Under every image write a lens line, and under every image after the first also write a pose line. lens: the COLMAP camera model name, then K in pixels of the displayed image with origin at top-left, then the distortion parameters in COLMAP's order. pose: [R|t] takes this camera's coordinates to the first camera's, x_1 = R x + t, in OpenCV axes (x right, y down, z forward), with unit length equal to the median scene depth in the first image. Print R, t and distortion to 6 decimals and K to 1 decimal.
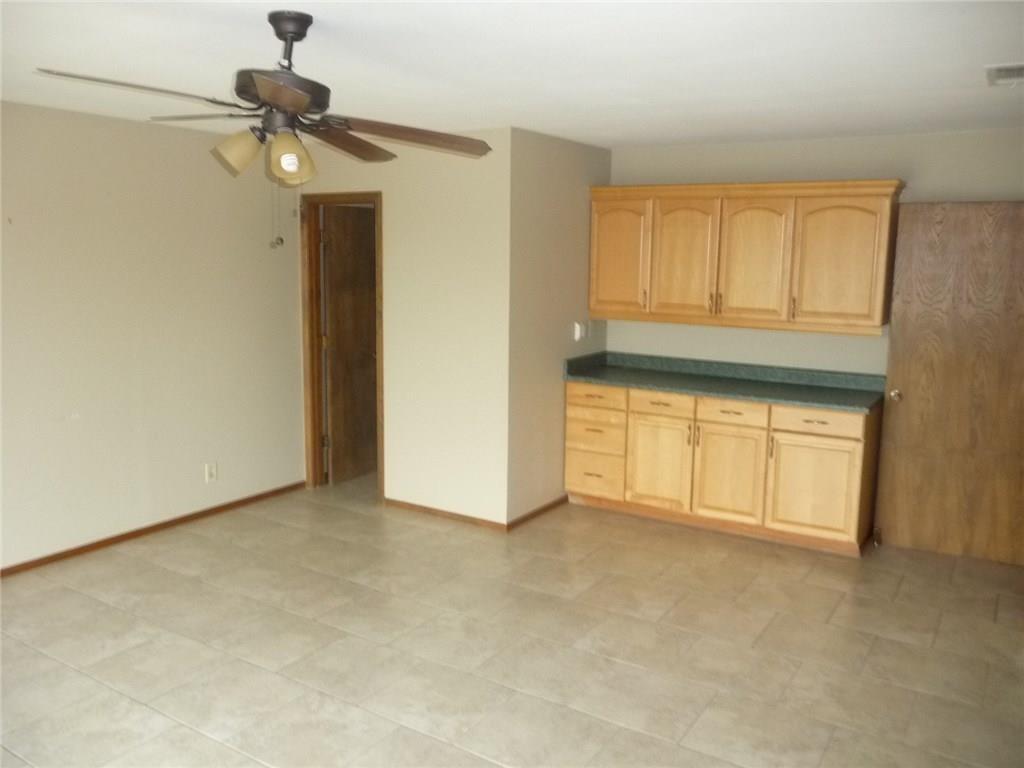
lens RADIAL K [[853.8, 0, 512.0], [0, 853.8, 384.0], [0, 0, 1]] dist [-0.037275, 0.001892]
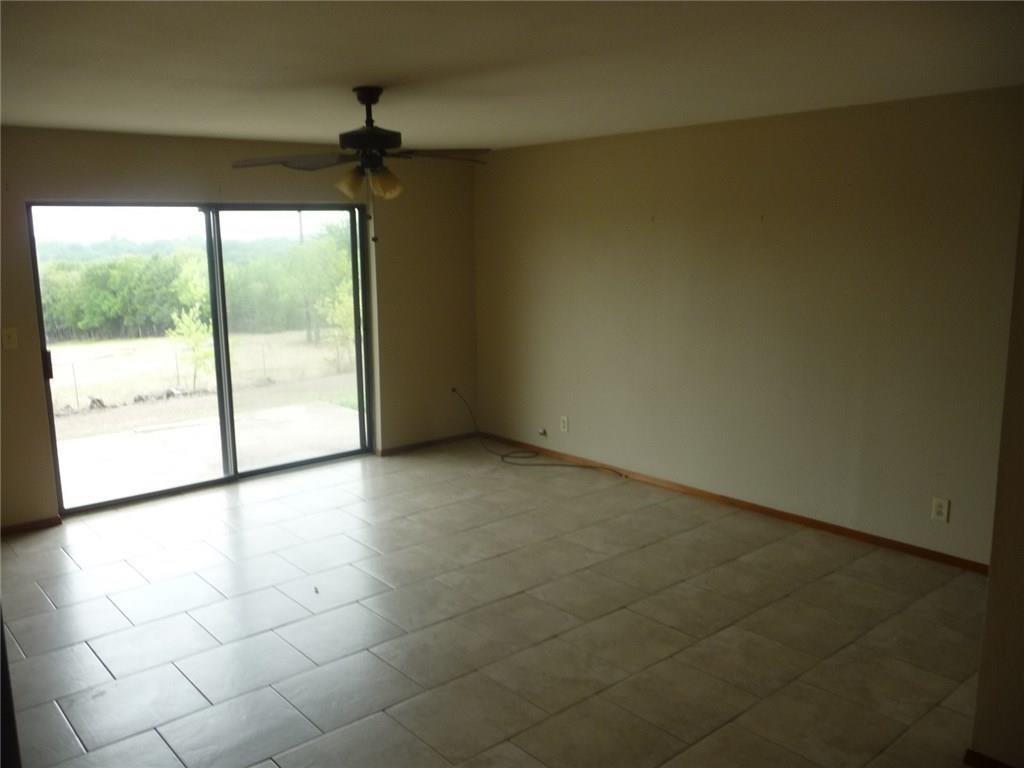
lens RADIAL K [[853.8, 0, 512.0], [0, 853.8, 384.0], [0, 0, 1]] dist [-0.037275, 0.001892]
pose [[-0.280505, 0.155166, -0.947228, 0.746367], [-0.146863, 0.968289, 0.202106, -0.172126], [0.948551, 0.195804, -0.248822, 1.101855]]
